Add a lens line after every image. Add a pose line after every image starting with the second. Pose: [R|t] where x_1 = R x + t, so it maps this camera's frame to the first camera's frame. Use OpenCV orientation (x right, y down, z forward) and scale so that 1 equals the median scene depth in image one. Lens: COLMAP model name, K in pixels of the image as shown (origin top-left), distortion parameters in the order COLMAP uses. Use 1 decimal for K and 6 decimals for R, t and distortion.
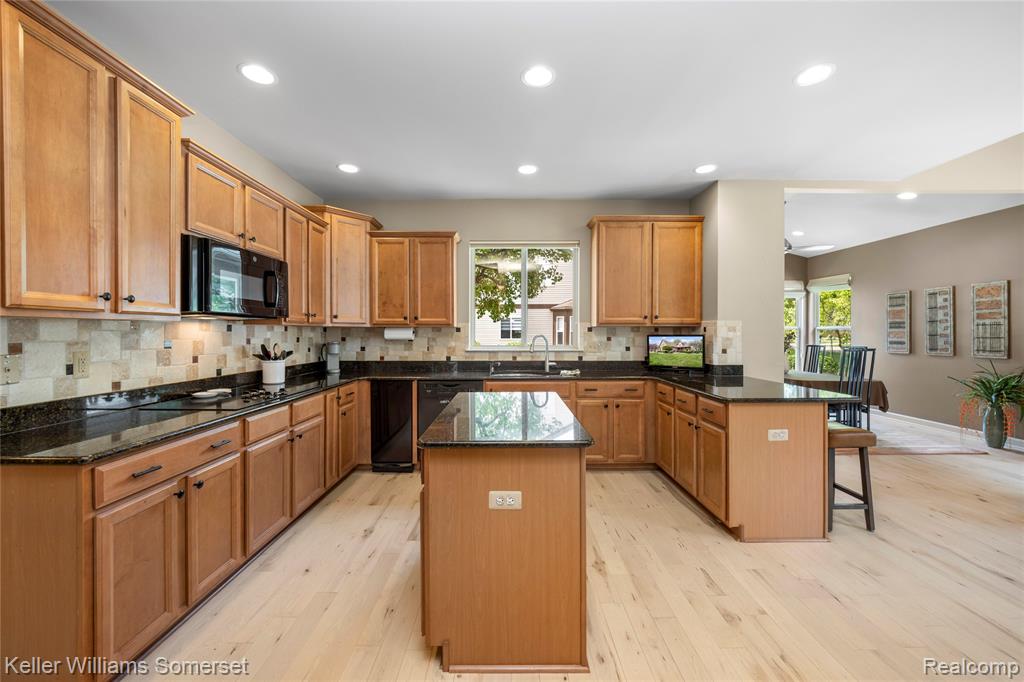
lens RADIAL K [[393.6, 0, 513.0], [0, 393.6, 332.5], [0, 0, 1]] dist [-0.002322, -0.000423]
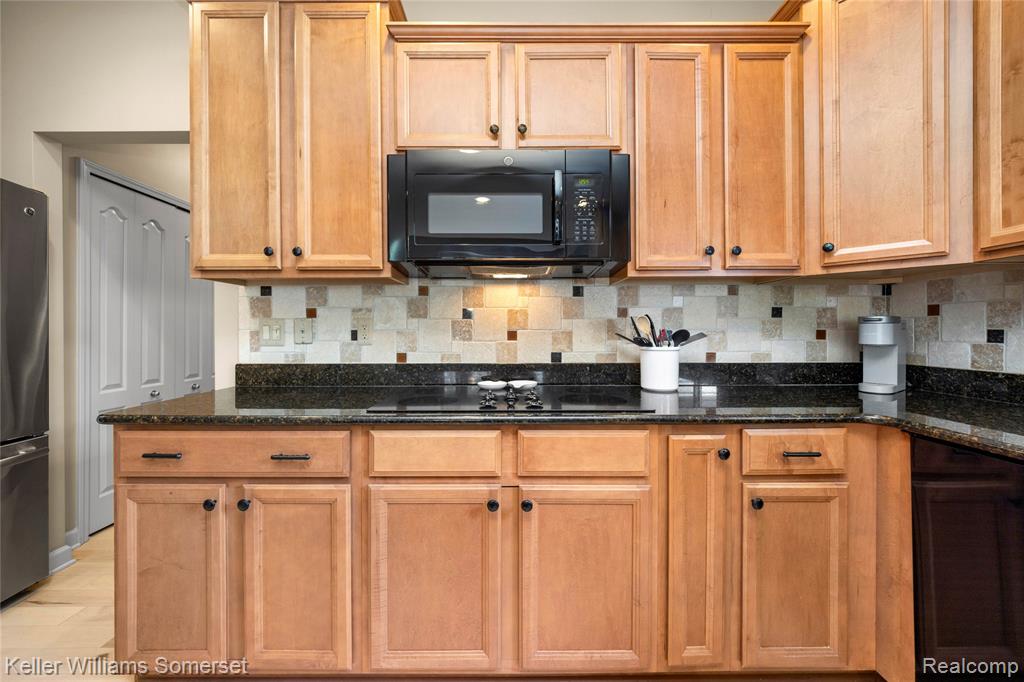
lens RADIAL K [[393.6, 0, 513.0], [0, 393.6, 332.5], [0, 0, 1]] dist [-0.002322, -0.000423]
pose [[-0.003789, 0.002022, -0.999991, -0.051862], [0.003458, 0.999992, 0.002009, 0.038550], [0.999987, -0.003451, -0.003796, 0.631040]]
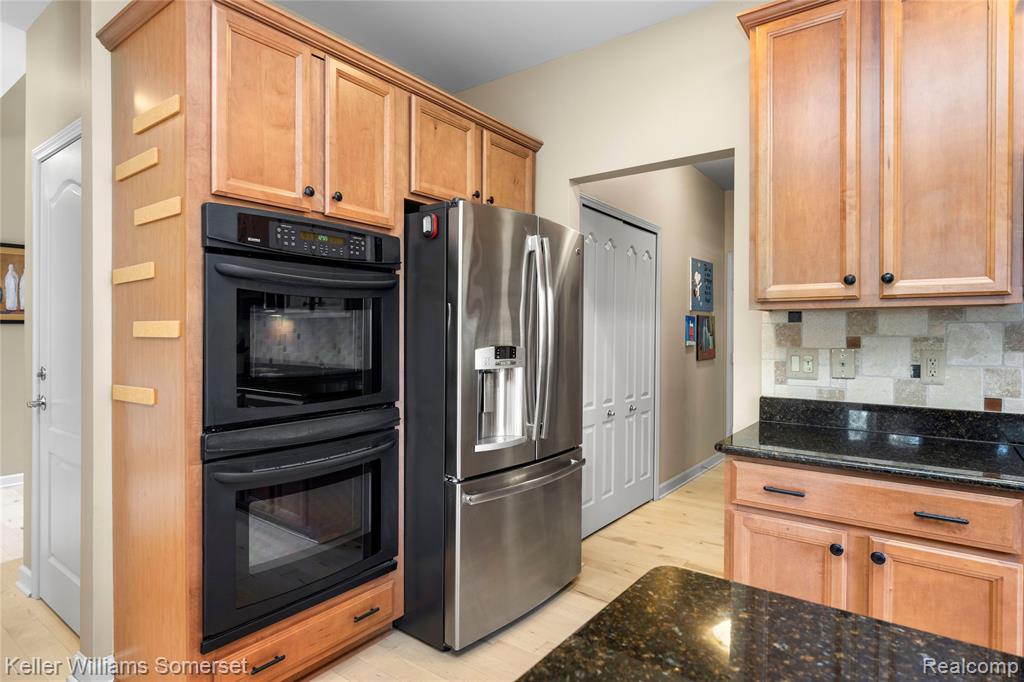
lens RADIAL K [[557.0, 0, 511.0], [0, 557.0, 338.5], [0, 0, 1]] dist [-0.002469, 0.000098]
pose [[-0.606437, 0.002222, -0.795128, 0.125489], [-0.005138, 0.999964, 0.006713, 0.010489], [0.795115, 0.008156, -0.606404, 0.460149]]
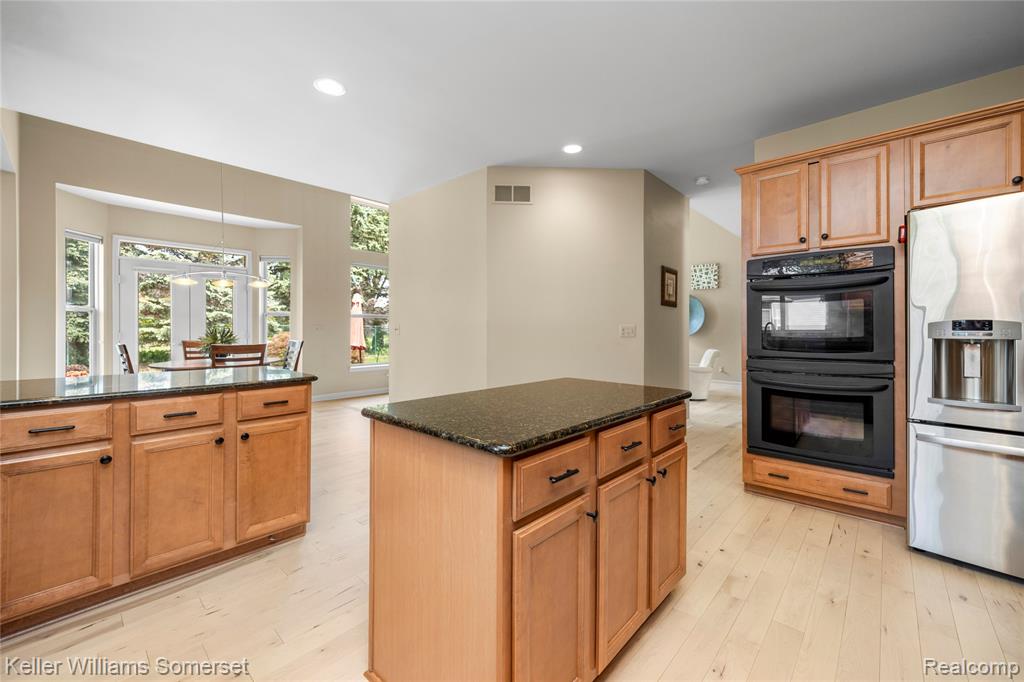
lens RADIAL K [[416.1, 0, 511.2], [0, 416.1, 329.4], [0, 0, 1]] dist [-0.000472, -0.000089]
pose [[-0.728682, -0.002117, 0.684848, -0.264871], [-0.003168, 0.999995, -0.000279, 0.035951], [-0.684844, -0.002373, -0.728685, 0.844649]]
